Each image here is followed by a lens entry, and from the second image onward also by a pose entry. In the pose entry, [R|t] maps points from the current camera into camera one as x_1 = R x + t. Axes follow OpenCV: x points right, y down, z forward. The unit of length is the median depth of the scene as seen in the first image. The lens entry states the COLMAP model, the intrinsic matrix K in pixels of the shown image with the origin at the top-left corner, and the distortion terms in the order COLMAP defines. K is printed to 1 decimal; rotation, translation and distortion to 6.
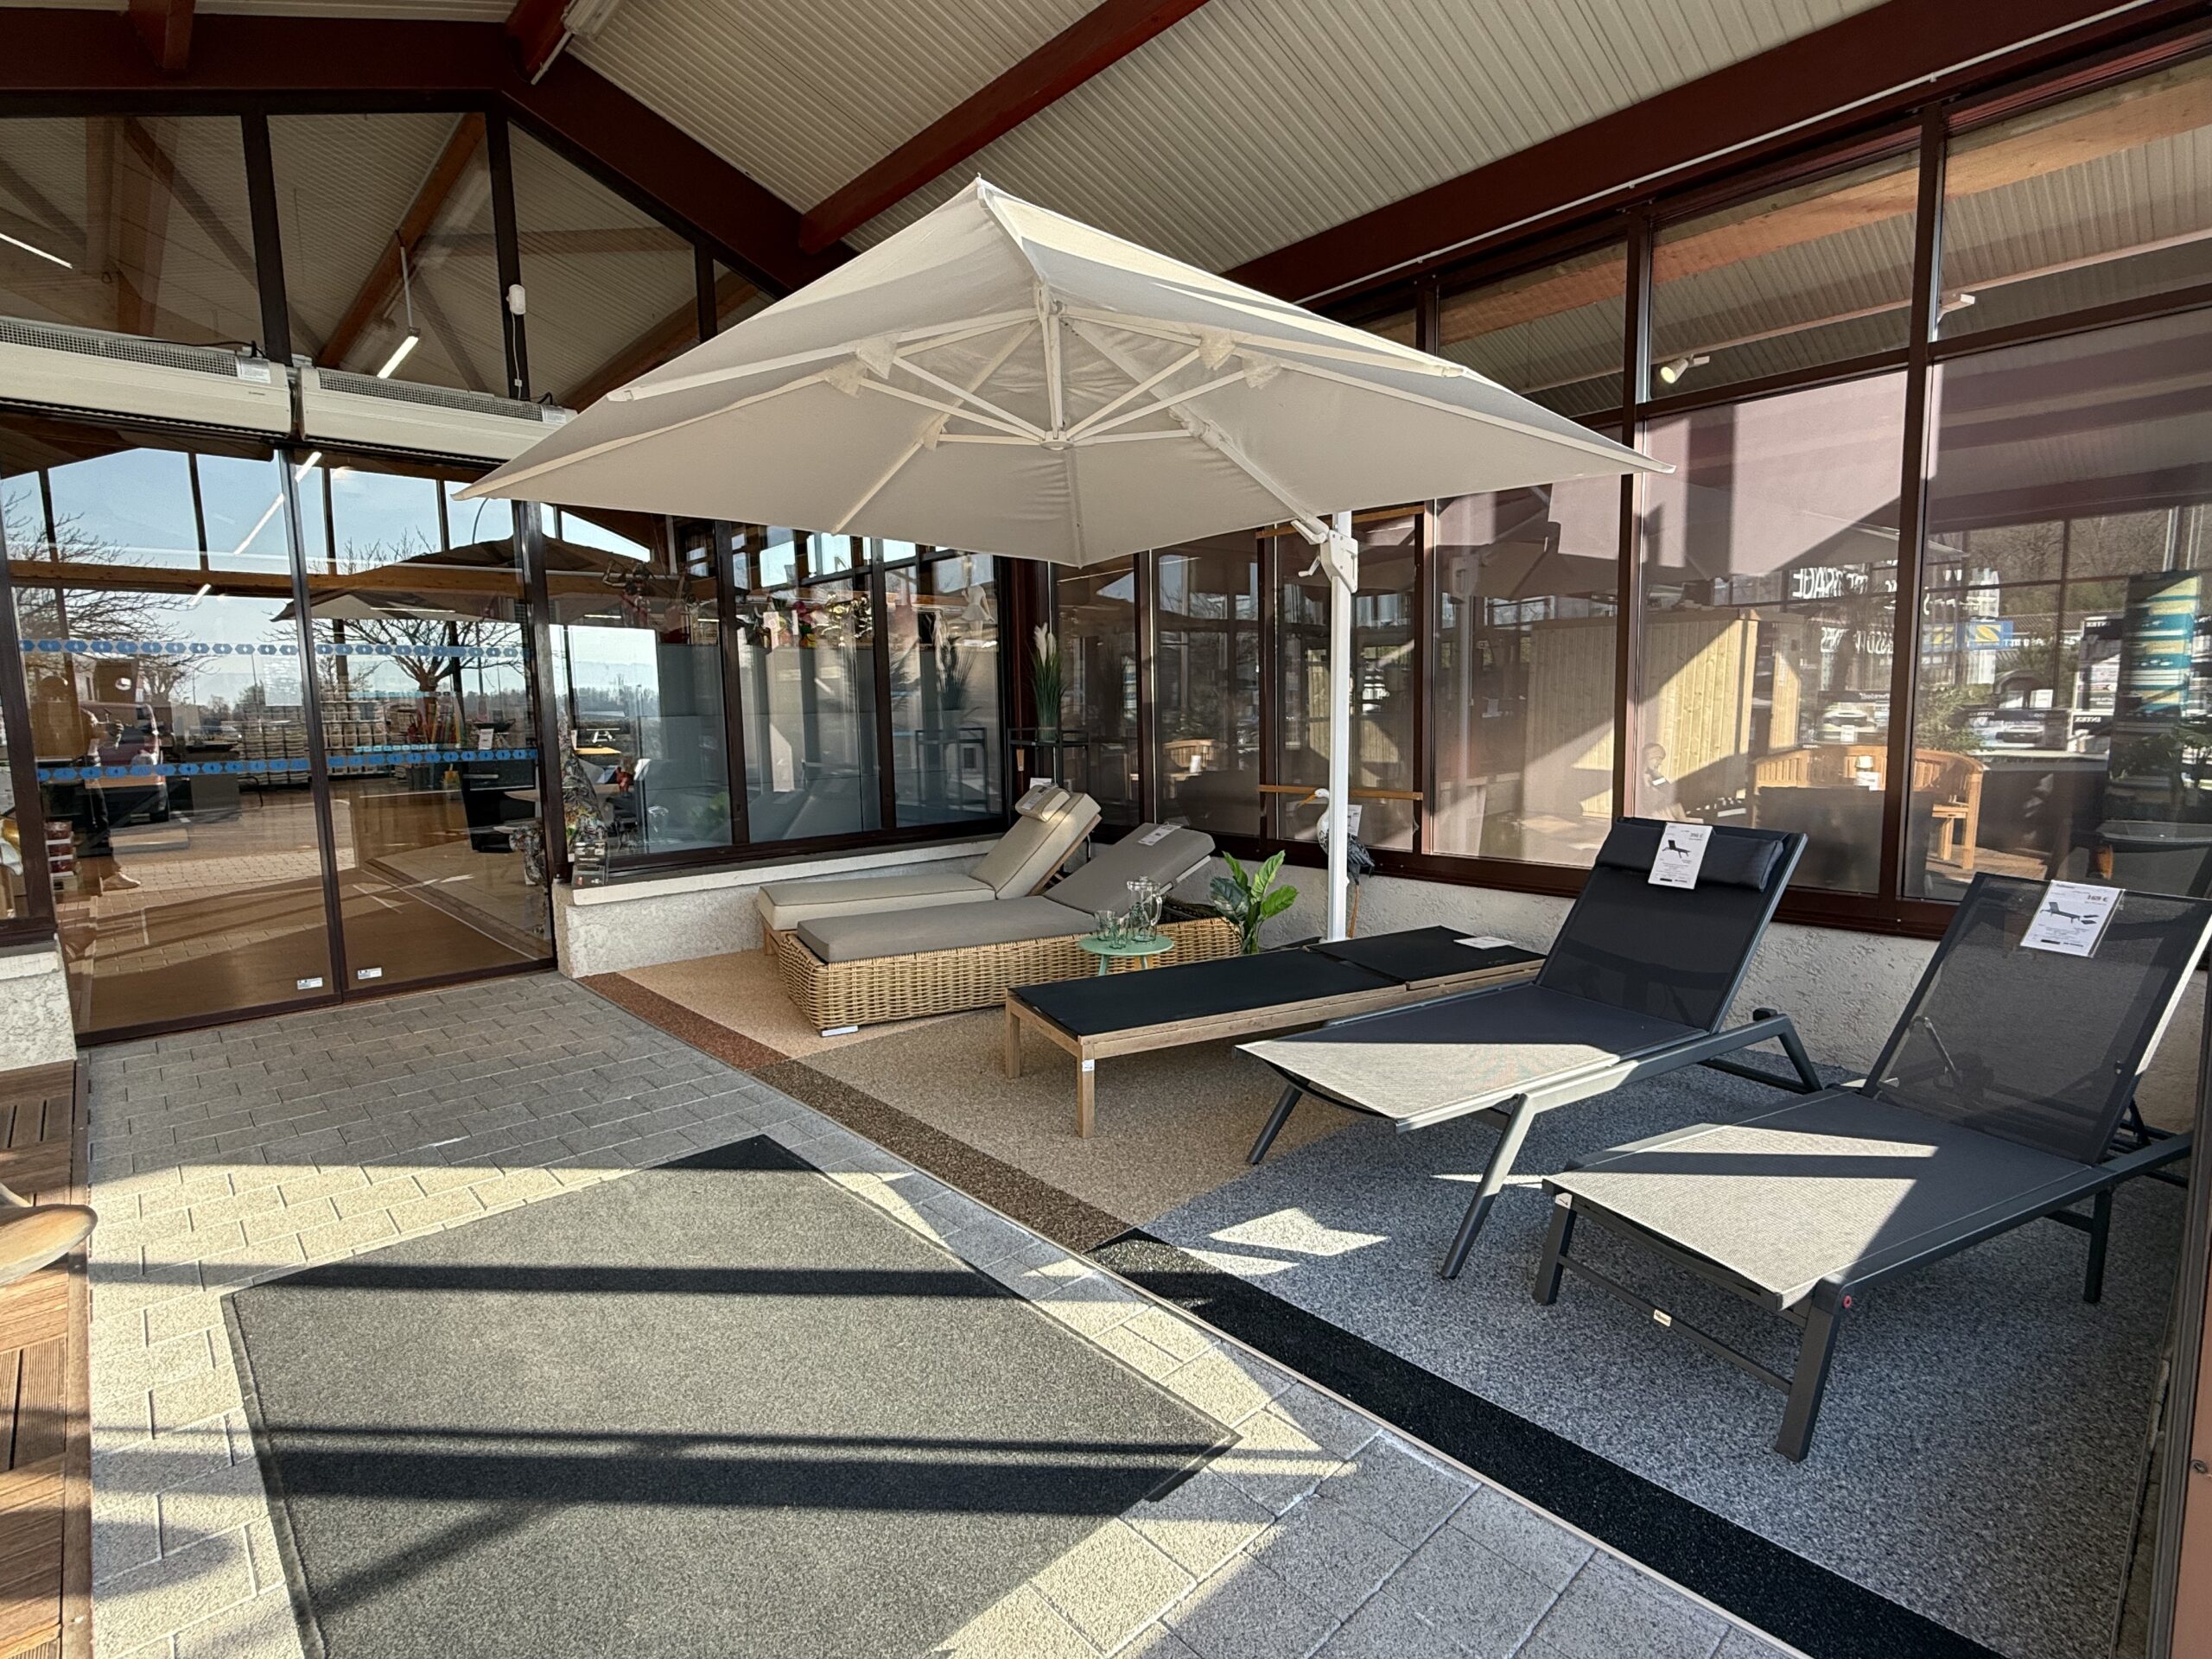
lens RADIAL K [[1069.1, 0, 1106.8], [0, 1069.1, 835.3], [0, 0, 1]] dist [-0.005445, 0.000428]
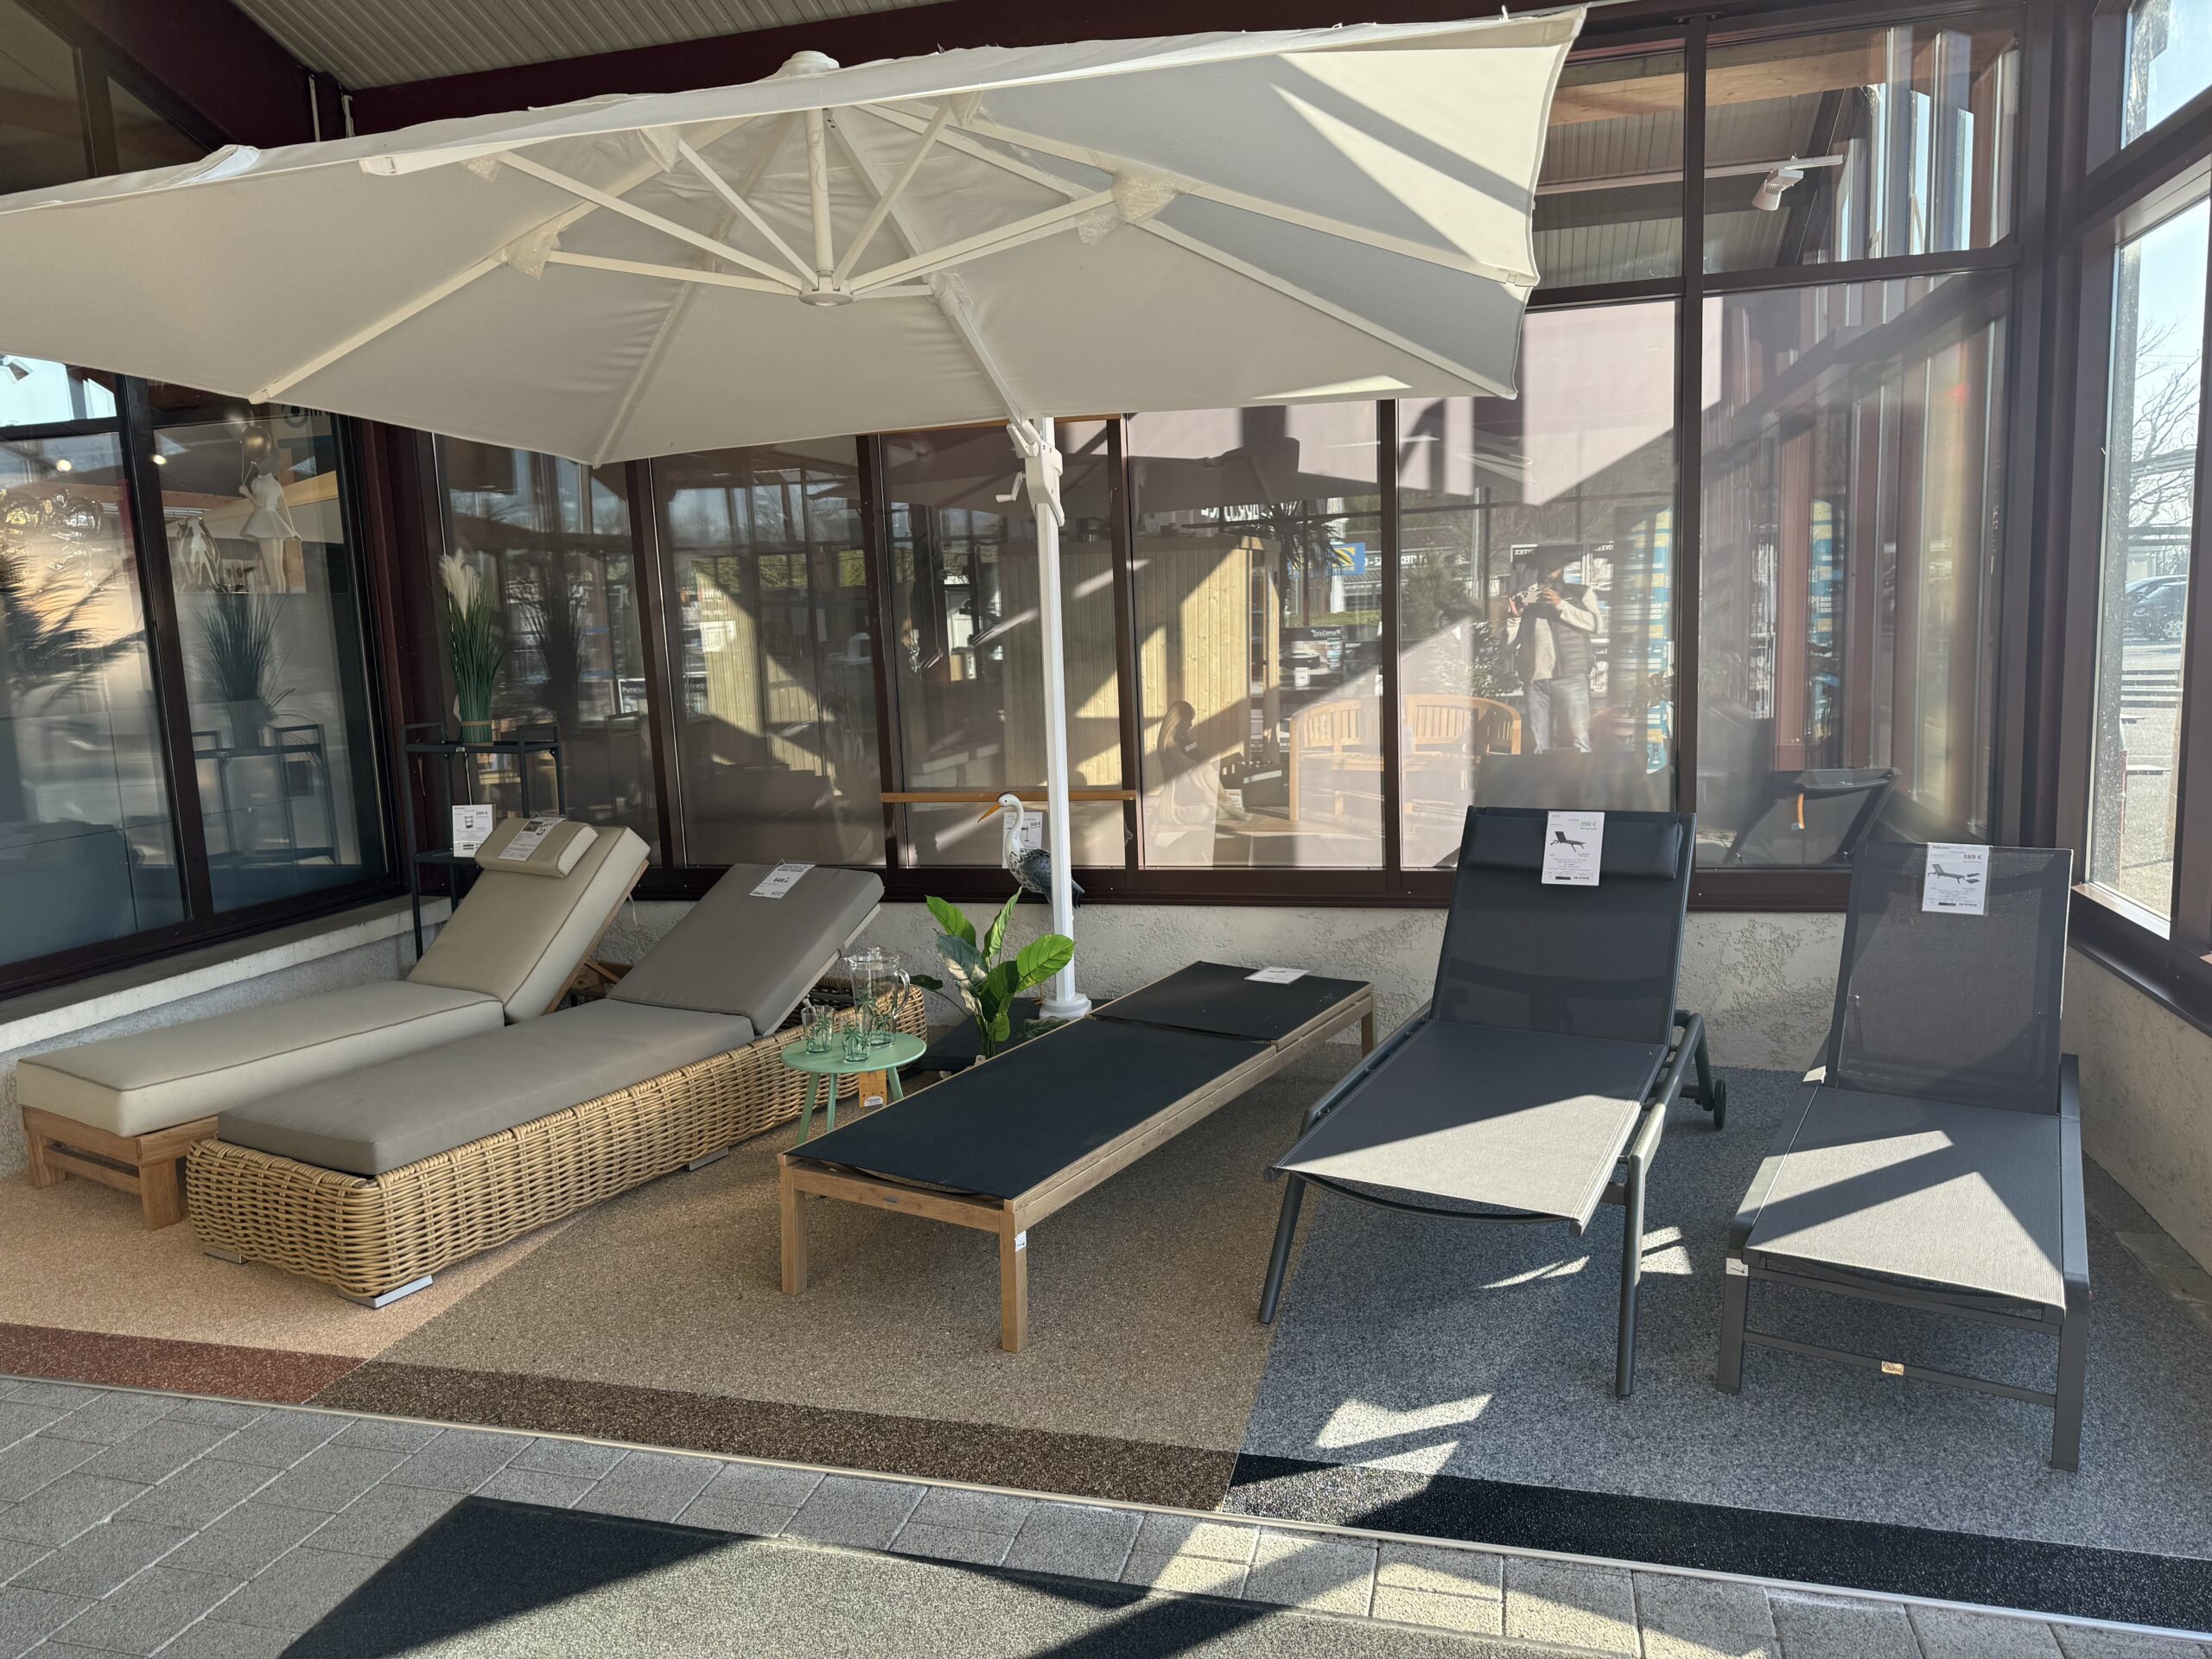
lens RADIAL K [[1560.1, 0, 1105.7], [0, 1560.1, 825.9], [0, 0, 1]] dist [0.025651, -0.019295]
pose [[0.846069, -0.081585, 0.526793, -0.409662], [0.085183, 0.996212, 0.017473, -0.049150], [-0.526223, 0.030091, 0.849814, 0.120224]]
